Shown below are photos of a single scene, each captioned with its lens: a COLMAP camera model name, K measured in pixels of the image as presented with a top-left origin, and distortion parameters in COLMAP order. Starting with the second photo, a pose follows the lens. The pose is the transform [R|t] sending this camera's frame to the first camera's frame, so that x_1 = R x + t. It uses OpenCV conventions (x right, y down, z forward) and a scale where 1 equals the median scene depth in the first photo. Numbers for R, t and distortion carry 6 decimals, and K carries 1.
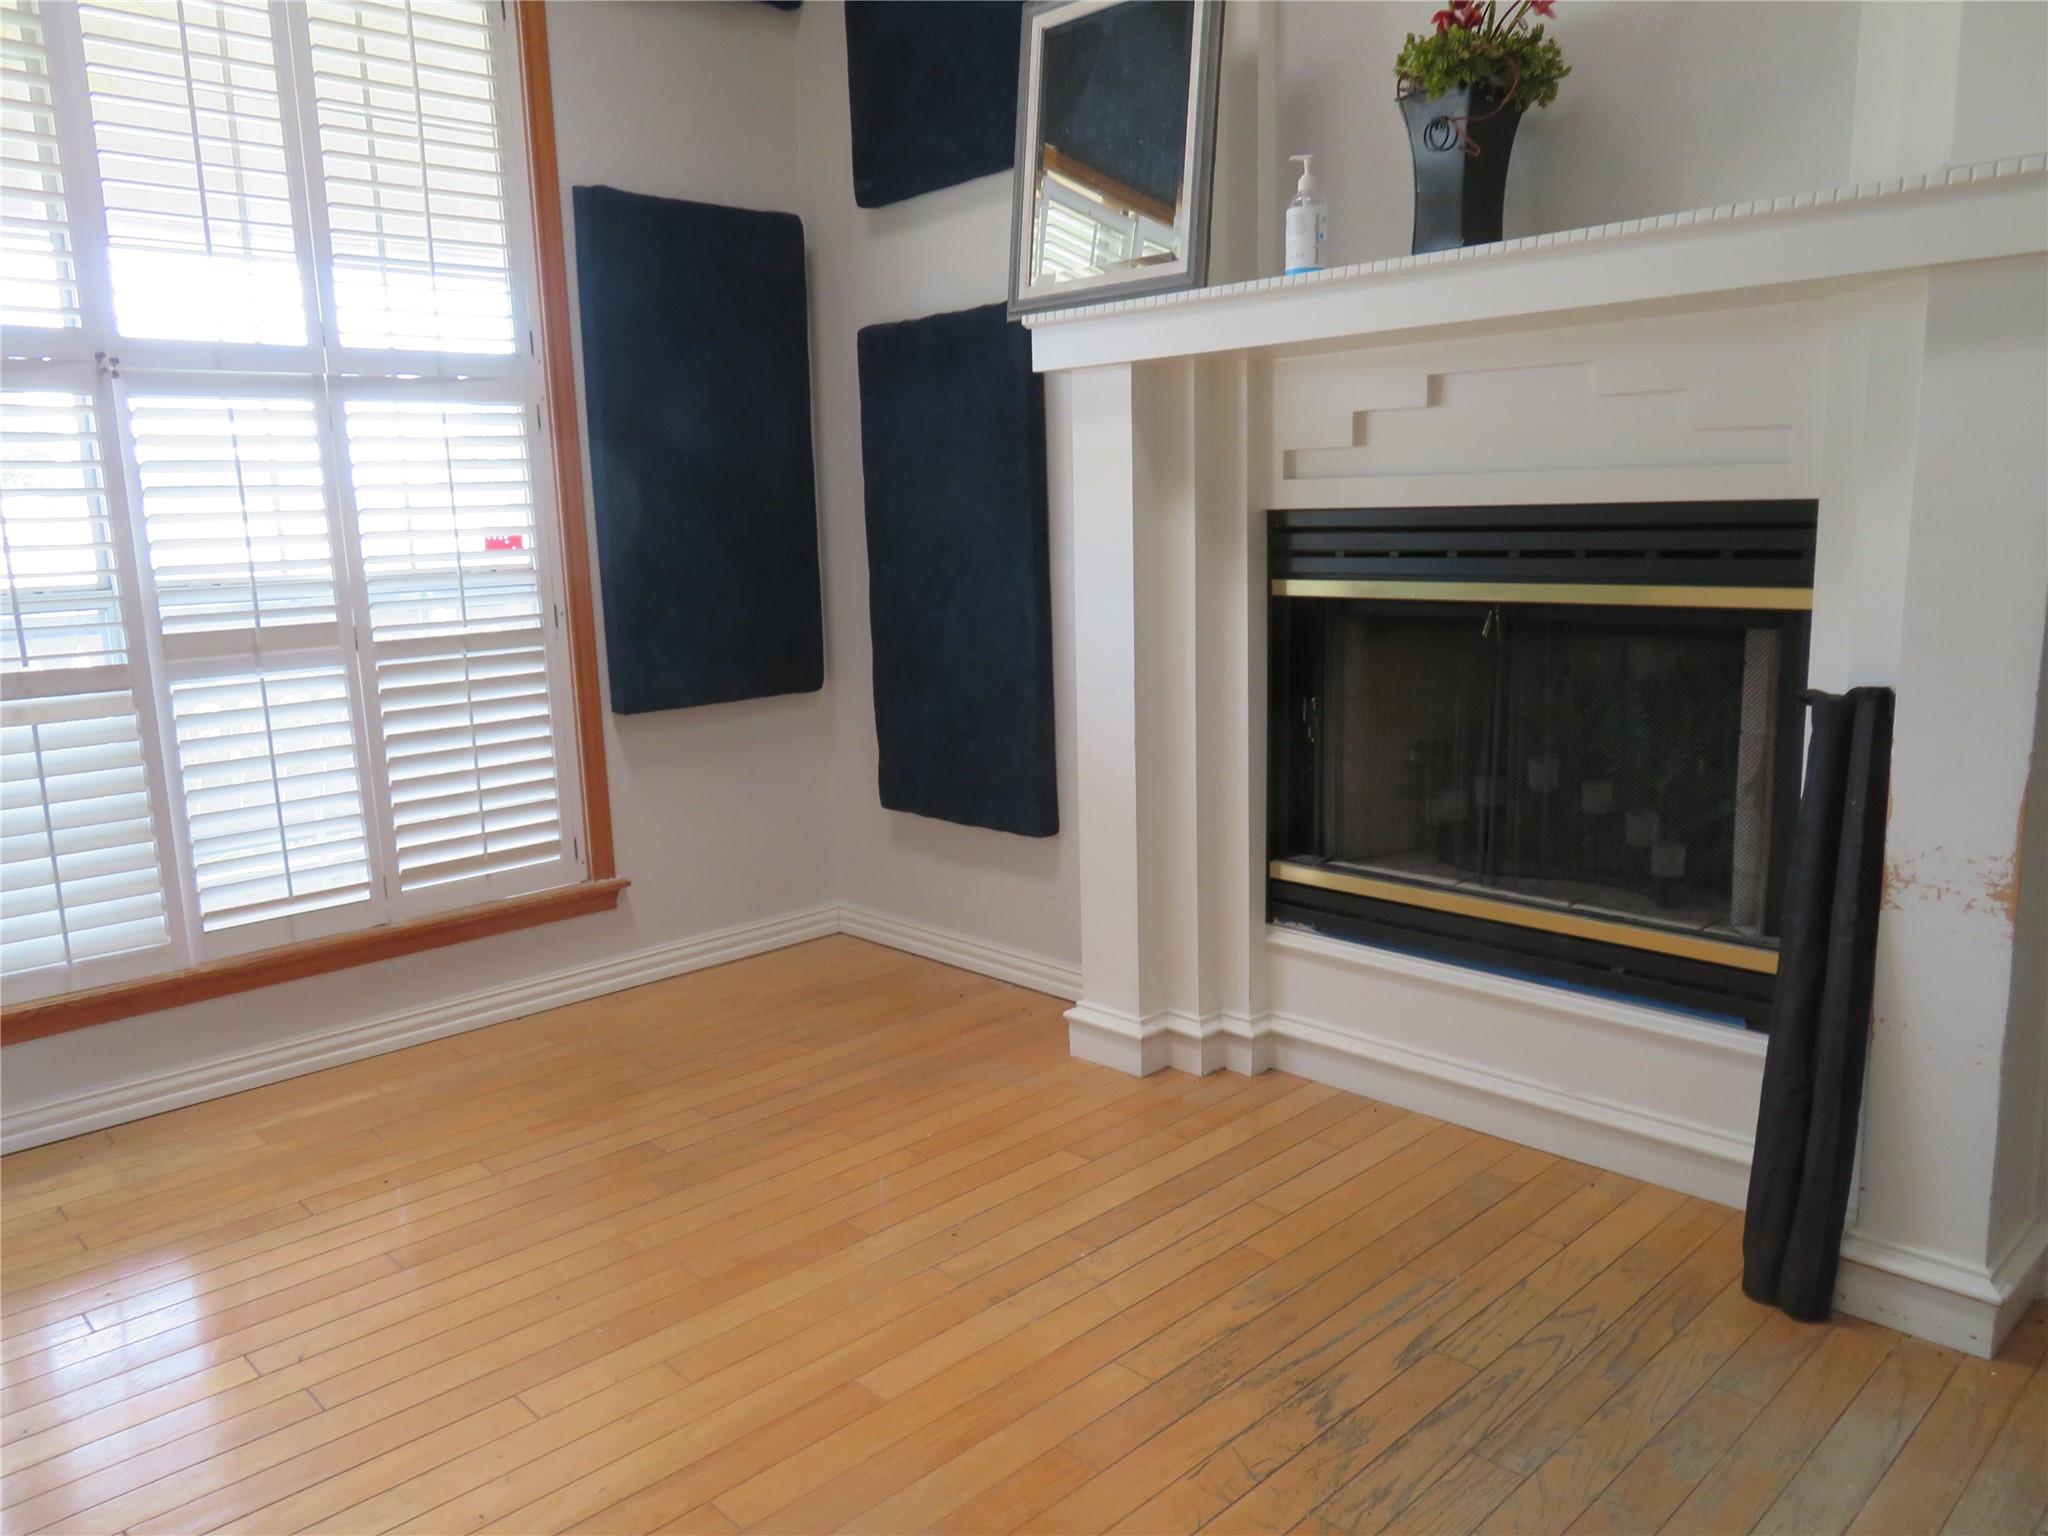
lens RADIAL K [[1515.9, 0, 1024.0], [0, 1515.9, 768.0], [0, 0, 1]] dist [0.008062, 0.006795]
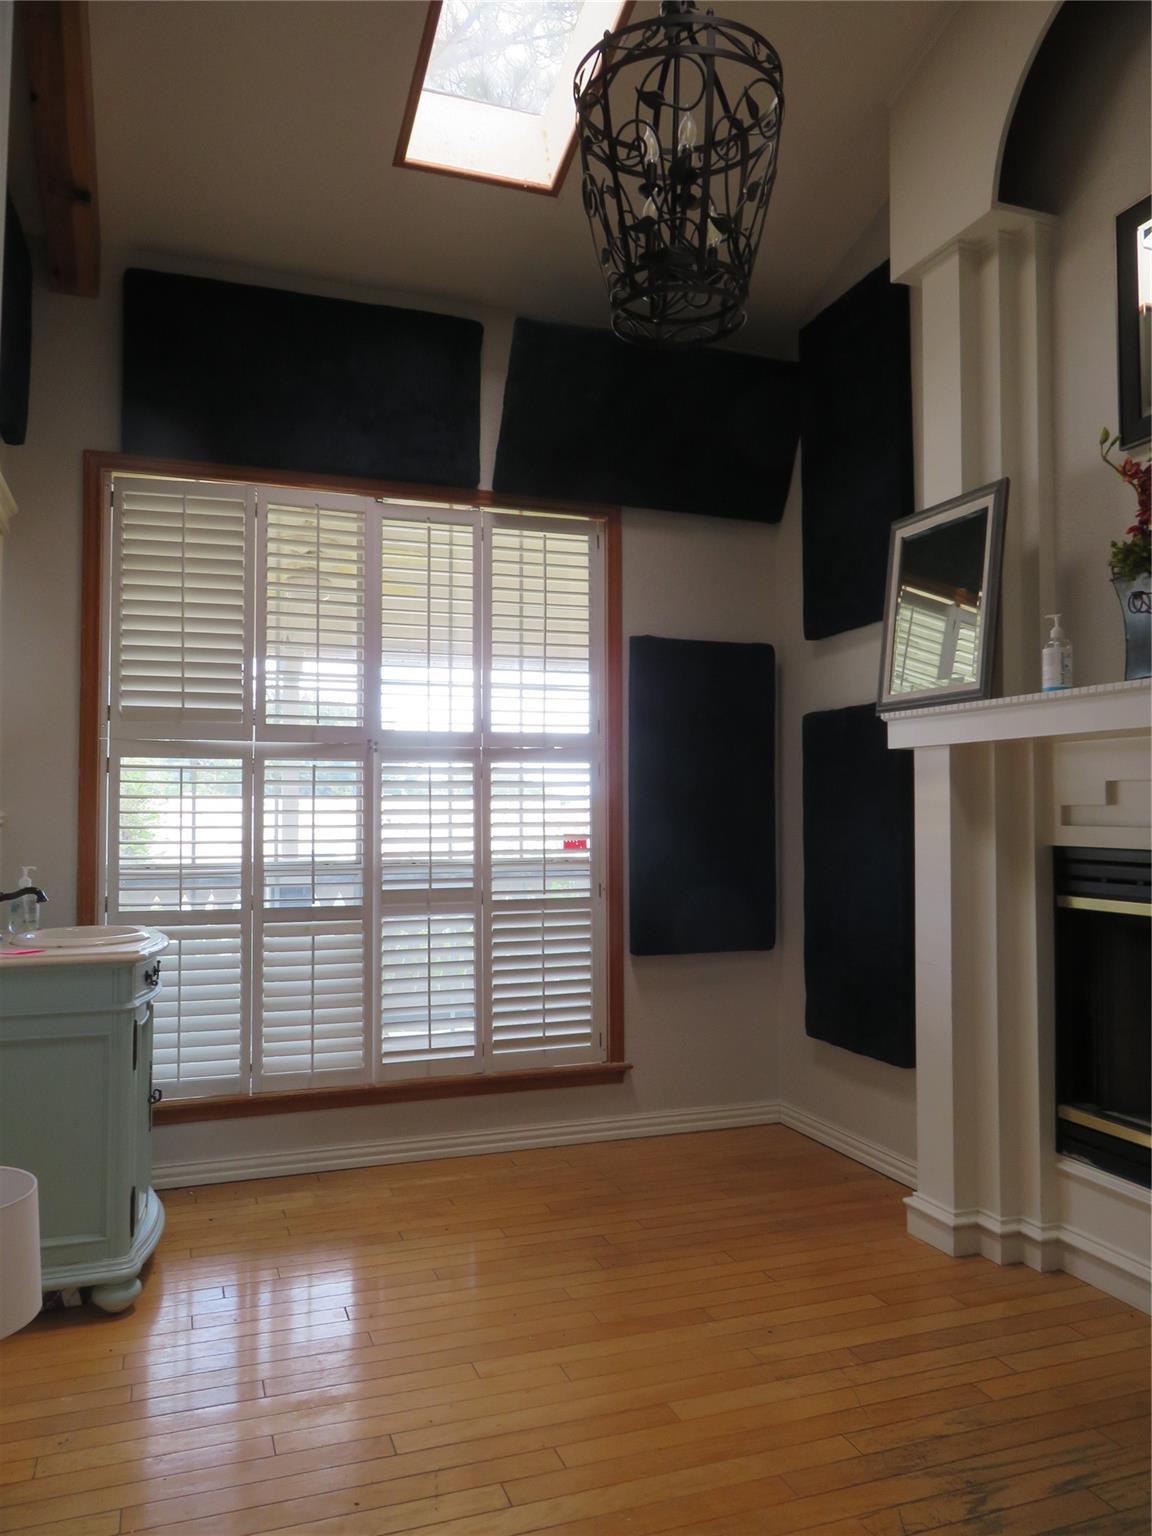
lens RADIAL K [[1157.7, 0, 576.0], [0, 1157.7, 768.0], [0, 0, 1]] dist [0.028558, -0.001955]
pose [[0.912523, 0.013208, -0.408812, 0.190121], [-0.095113, 0.978932, -0.180678, -0.003171], [0.397813, 0.203757, 0.894555, -0.154460]]
